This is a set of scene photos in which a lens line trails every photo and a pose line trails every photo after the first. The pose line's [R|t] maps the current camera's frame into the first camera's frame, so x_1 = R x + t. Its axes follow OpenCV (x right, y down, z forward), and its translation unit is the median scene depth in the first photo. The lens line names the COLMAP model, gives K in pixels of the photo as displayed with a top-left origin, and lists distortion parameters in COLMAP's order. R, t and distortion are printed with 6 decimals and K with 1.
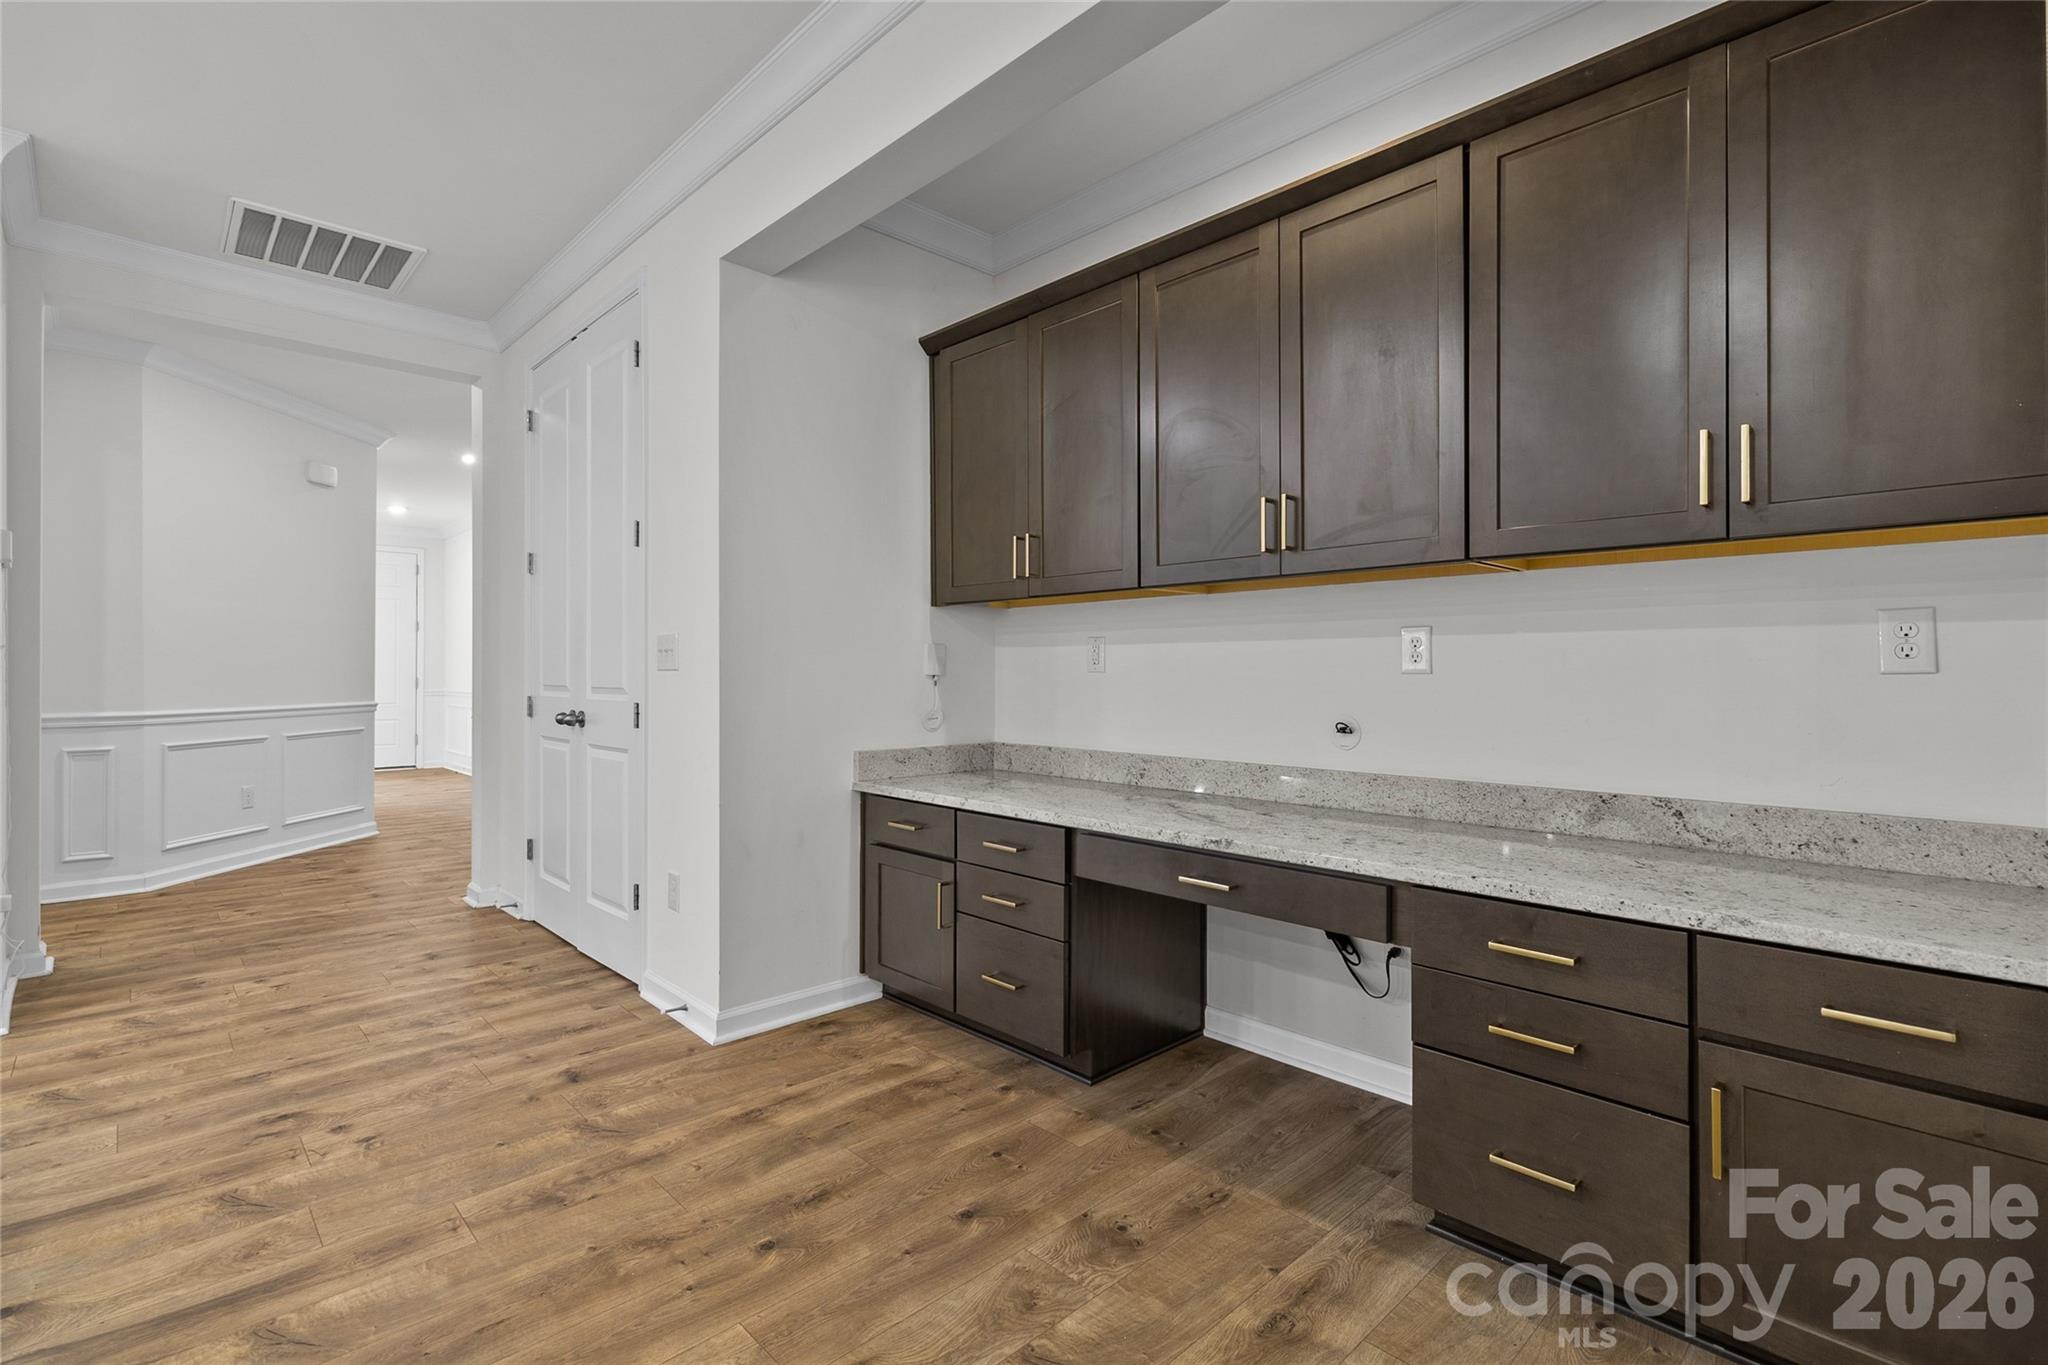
lens RADIAL K [[939.4, 0, 1023.6], [0, 939.4, 673.6], [0, 0, 1]] dist [-0.001309, 0.000993]
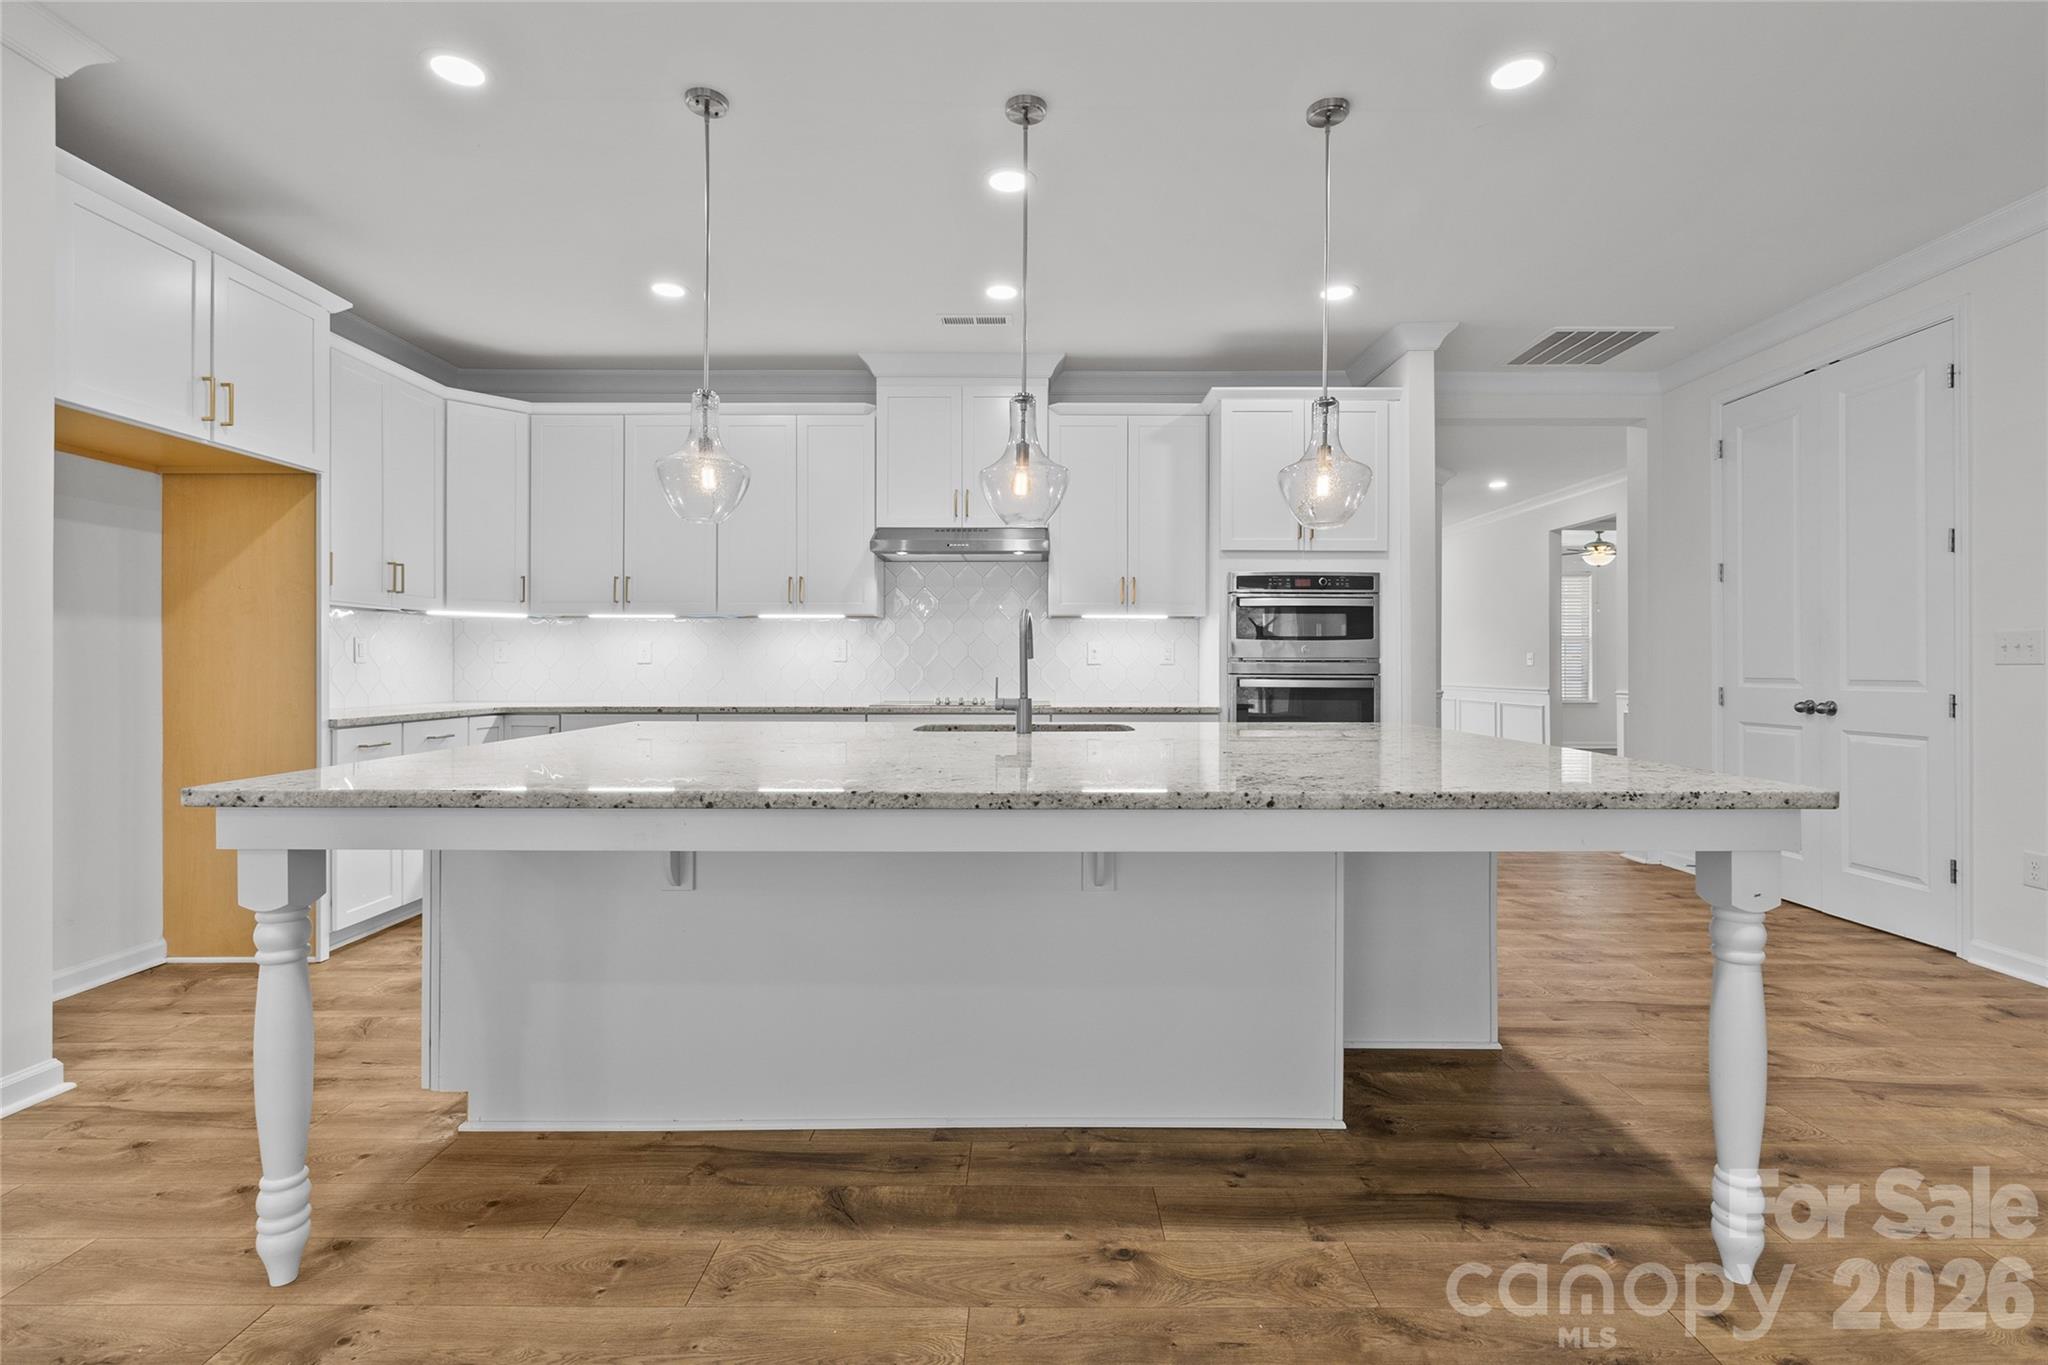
lens RADIAL K [[939.4, 0, 1029.7], [0, 939.4, 668.0], [0, 0, 1]] dist [-0.001309, 0.000993]
pose [[0.721881, -0.000388, -0.692017, -0.387230], [-0.001450, 0.999997, -0.002073, 0.004326], [0.692015, 0.002500, 0.721879, -0.482987]]
